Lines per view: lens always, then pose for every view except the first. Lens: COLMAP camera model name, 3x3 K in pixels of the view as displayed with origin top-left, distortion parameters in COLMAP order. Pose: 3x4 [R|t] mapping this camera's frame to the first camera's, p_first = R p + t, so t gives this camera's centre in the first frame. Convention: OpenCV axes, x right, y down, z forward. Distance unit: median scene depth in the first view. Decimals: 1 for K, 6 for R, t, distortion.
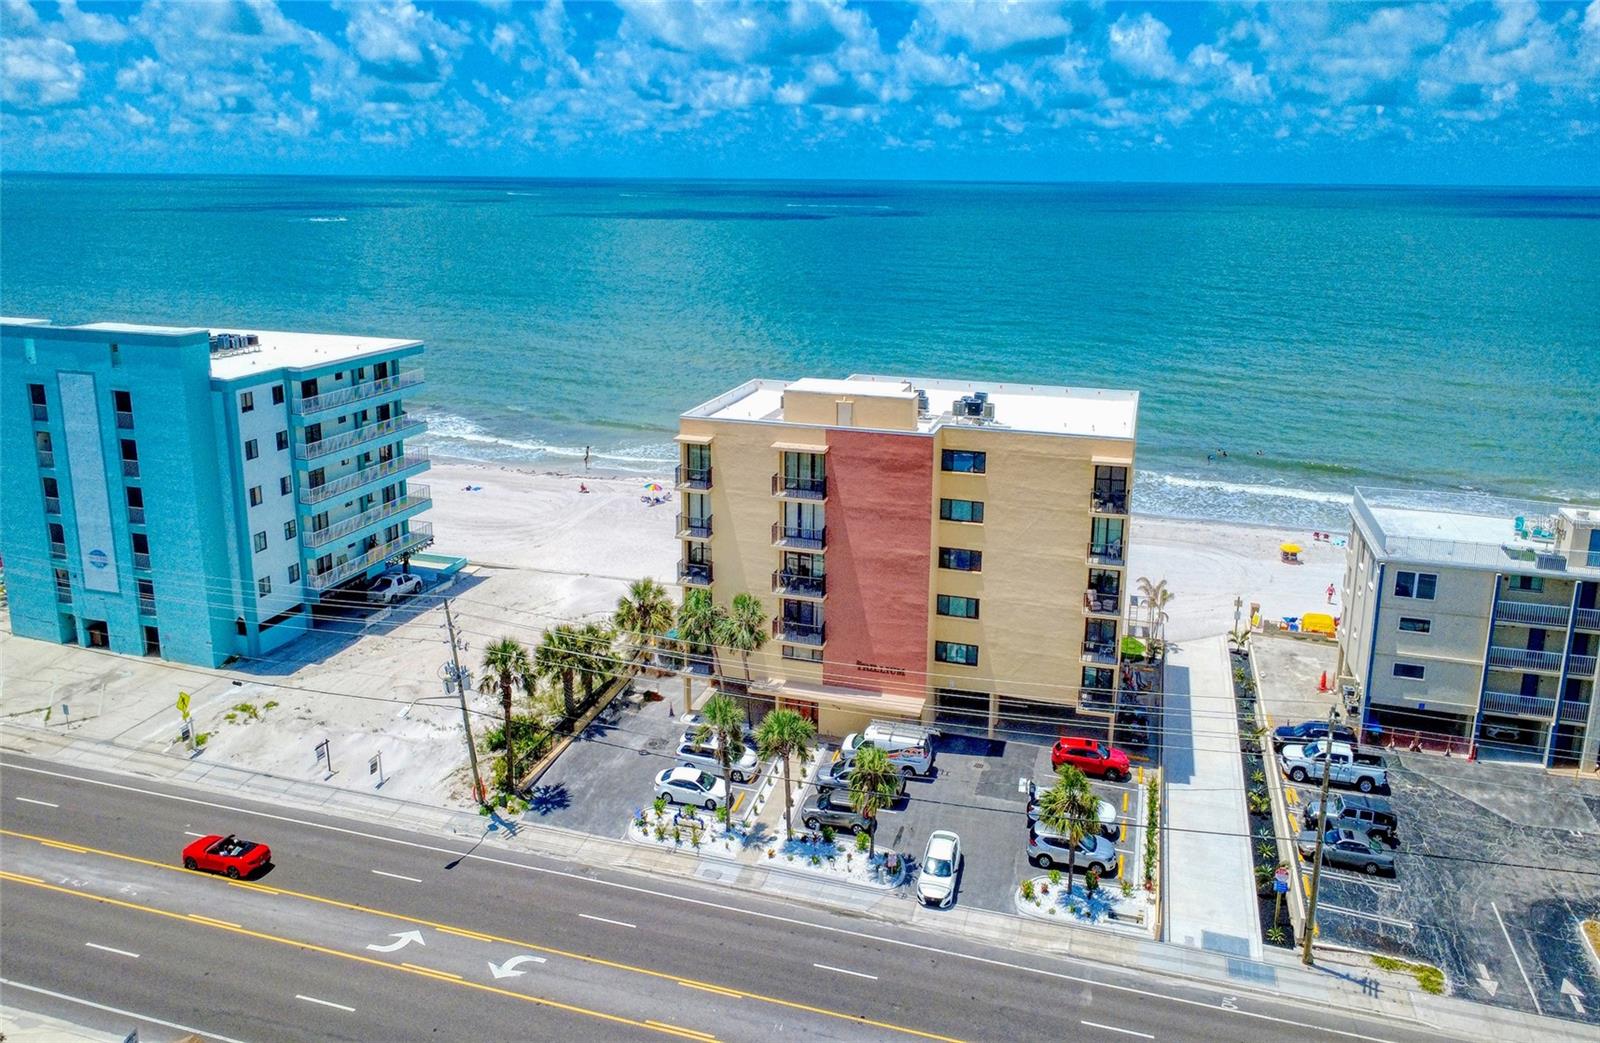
lens RADIAL K [[1342.6, 0, 800.0], [0, 1342.6, 521.5], [0, 0, 1]] dist [0.015263, -0.004482]
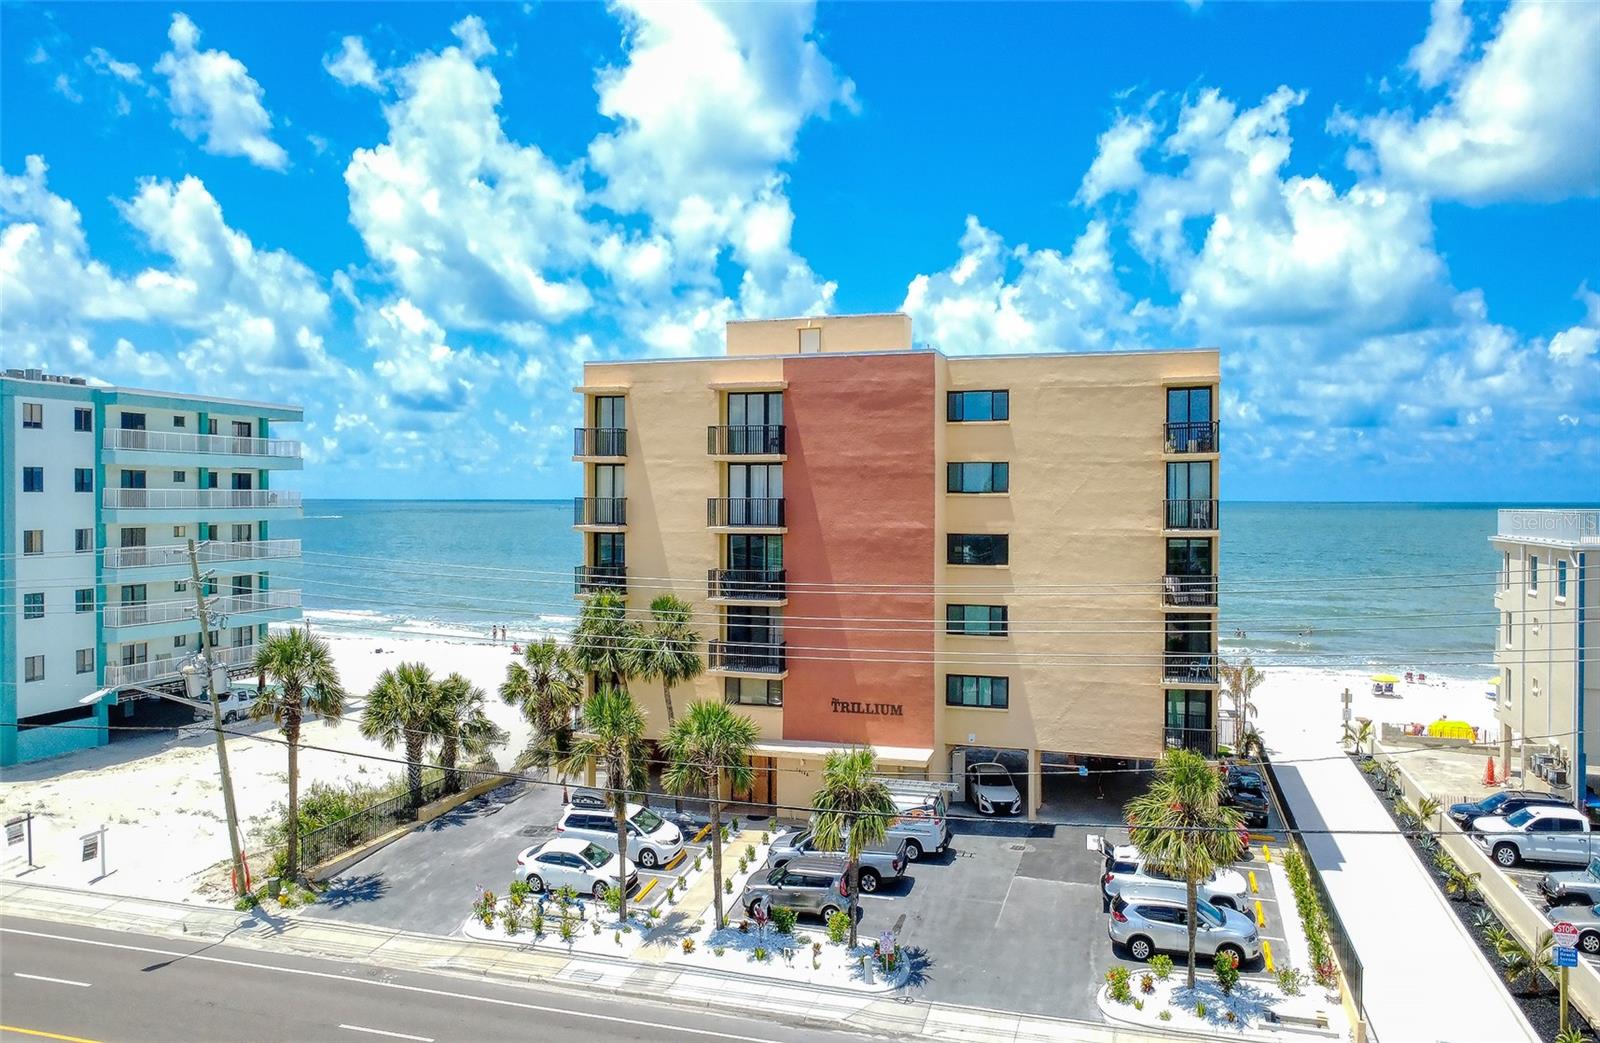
lens RADIAL K [[1342.6, 0, 800.0], [0, 1342.6, 521.5], [0, 0, 1]] dist [0.015263, -0.004482]
pose [[0.999978, -0.006045, 0.002779, 0.026490], [0.006527, 0.972305, -0.233626, 0.187881], [-0.001290, 0.233639, 0.972323, 0.336738]]
